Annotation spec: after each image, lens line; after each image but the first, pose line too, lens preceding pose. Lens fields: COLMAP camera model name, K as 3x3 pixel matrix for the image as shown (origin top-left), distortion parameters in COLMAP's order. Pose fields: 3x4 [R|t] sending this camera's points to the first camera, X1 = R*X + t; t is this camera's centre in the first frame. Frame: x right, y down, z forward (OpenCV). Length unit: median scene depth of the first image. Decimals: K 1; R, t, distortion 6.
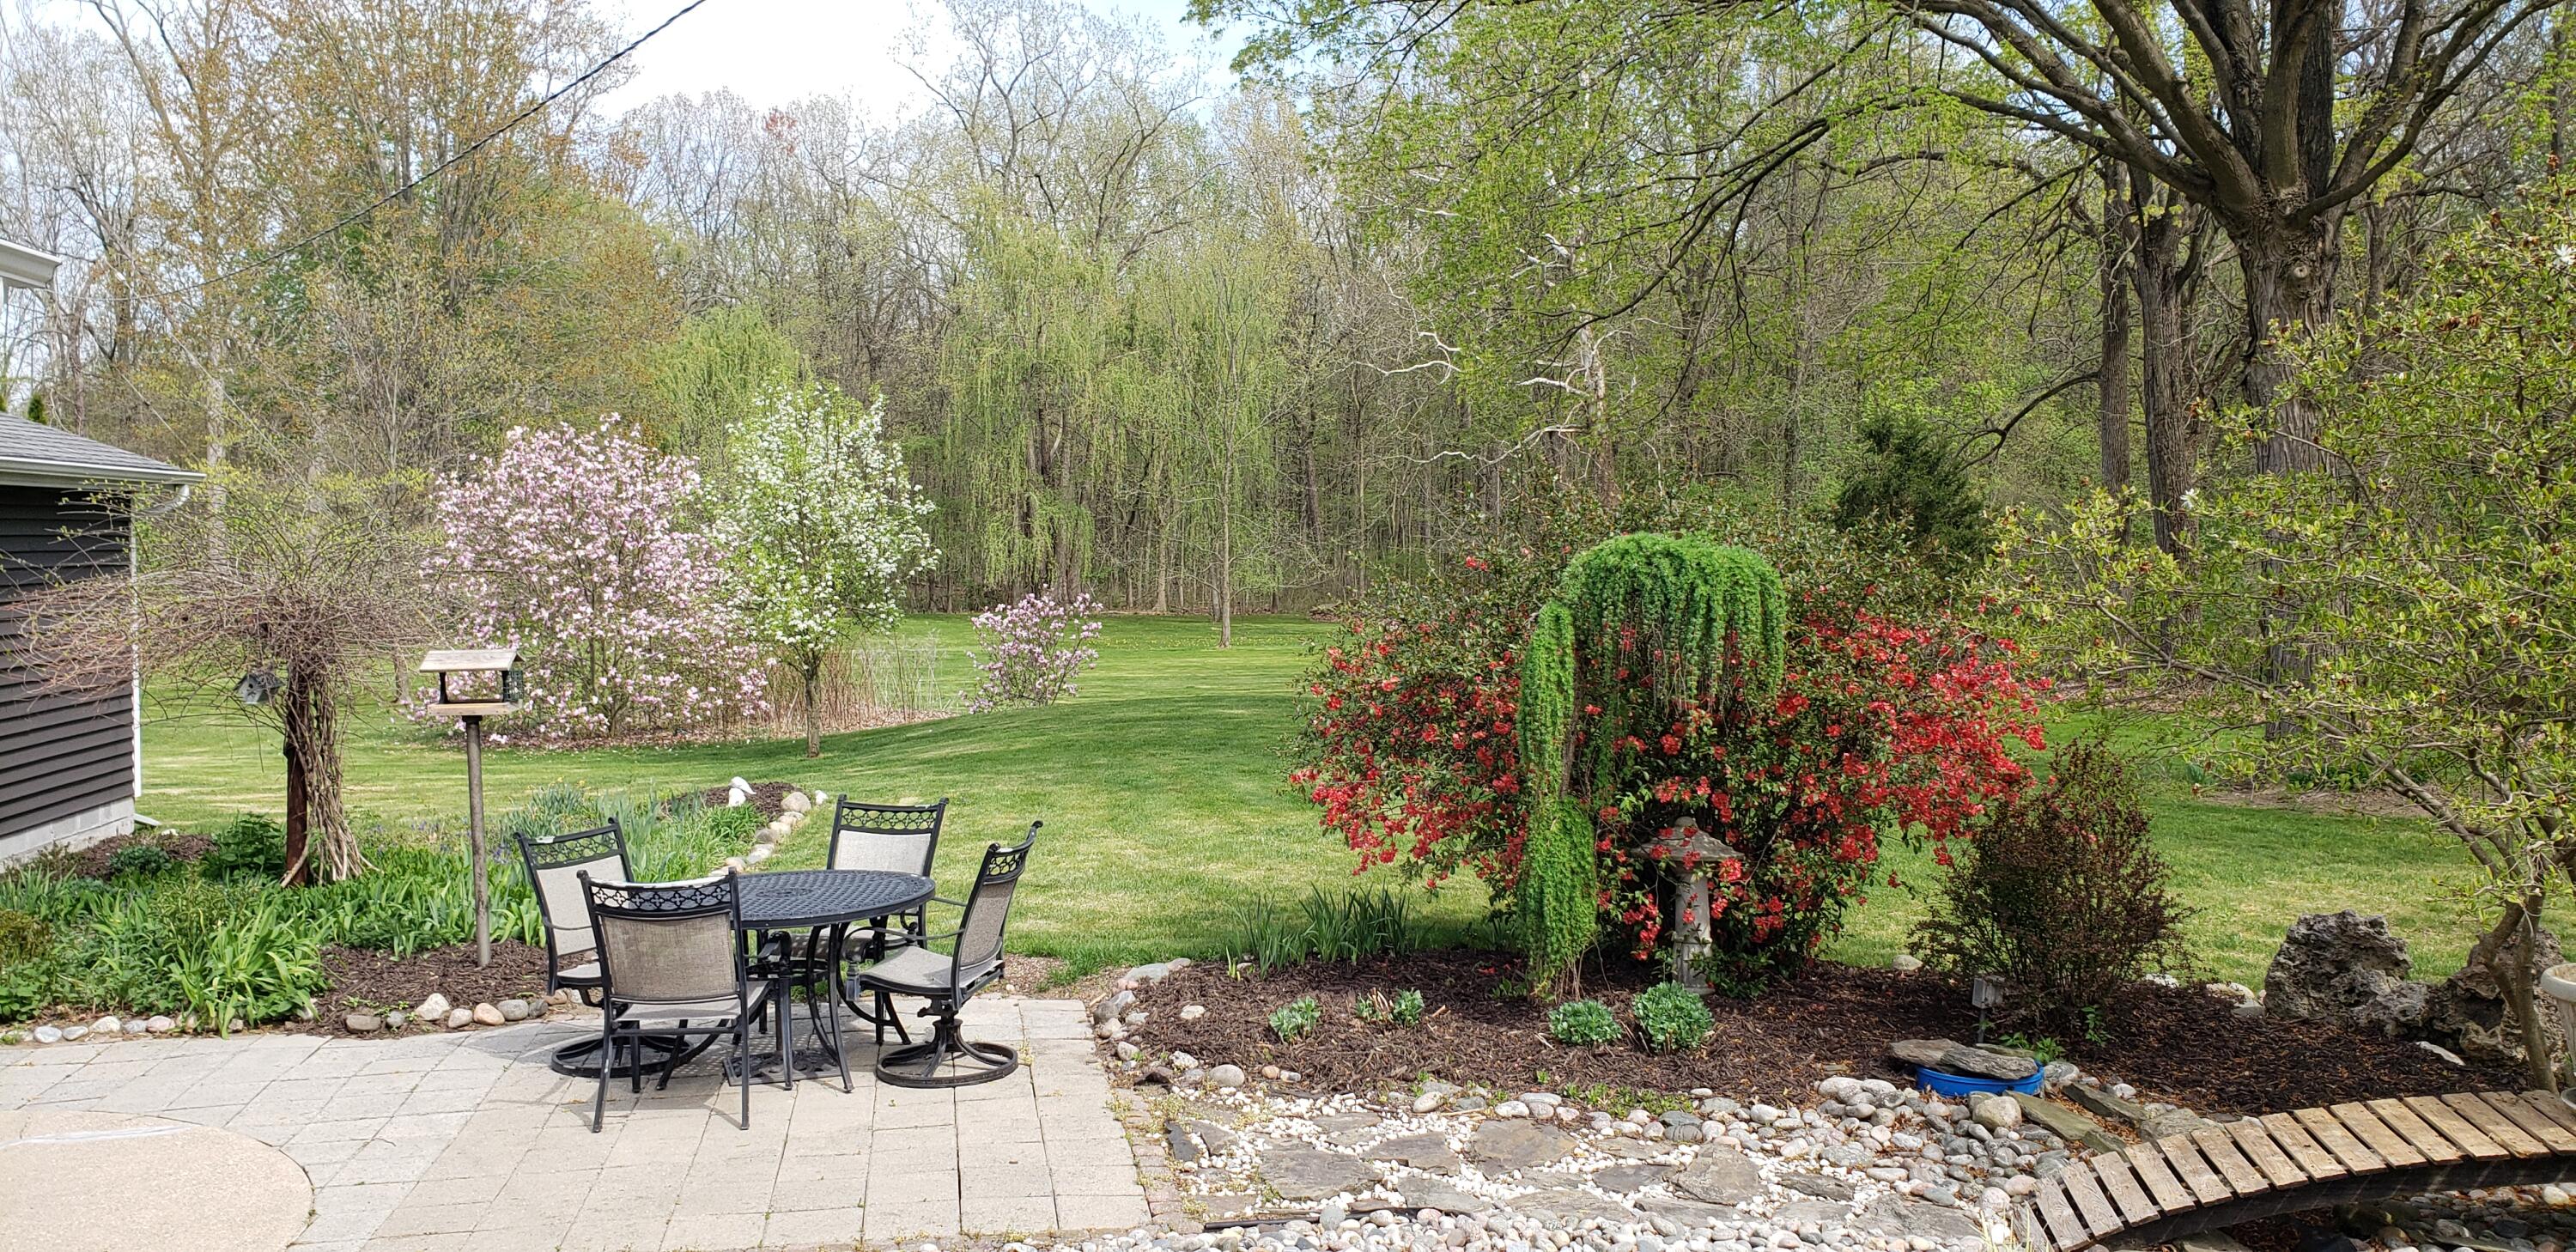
lens RADIAL K [[1950.5, 0, 1288.0], [0, 1950.5, 626.0], [0, 0, 1]] dist [0.004918, 0.000698]
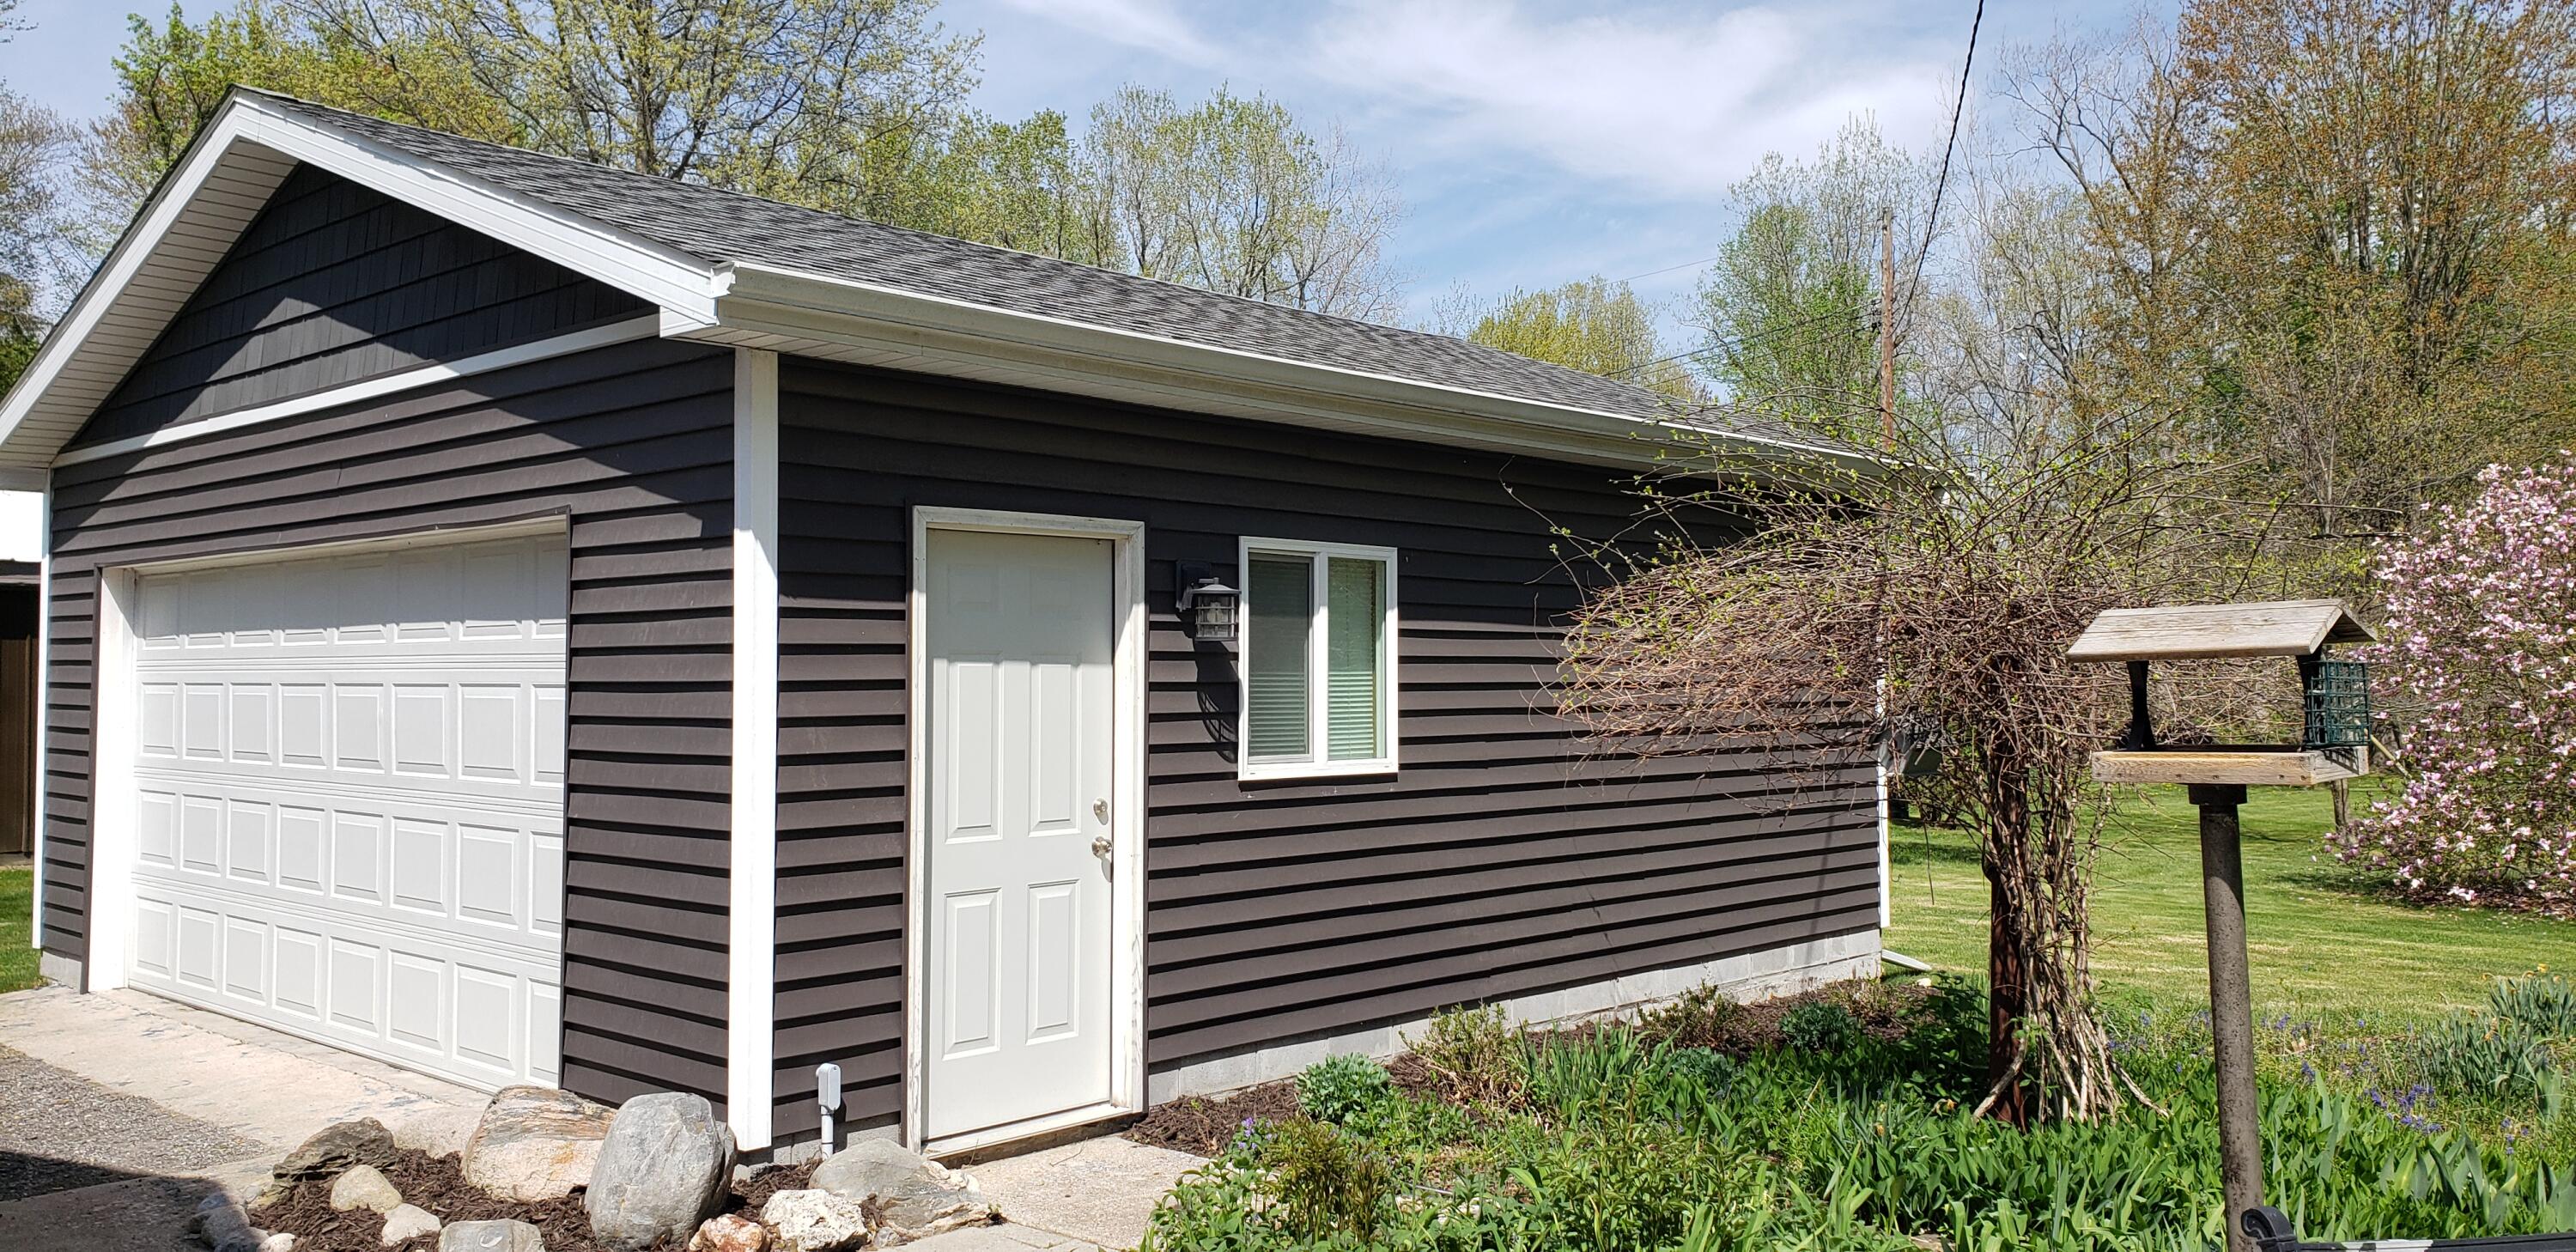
lens RADIAL K [[1950.5, 0, 1288.0], [0, 1950.5, 626.0], [0, 0, 1]] dist [0.004918, 0.000698]
pose [[0.591524, -0.030091, -0.805726, -0.143065], [-0.029711, 0.997811, -0.059076, 0.026677], [0.805740, 0.058884, 0.589335, 0.404870]]
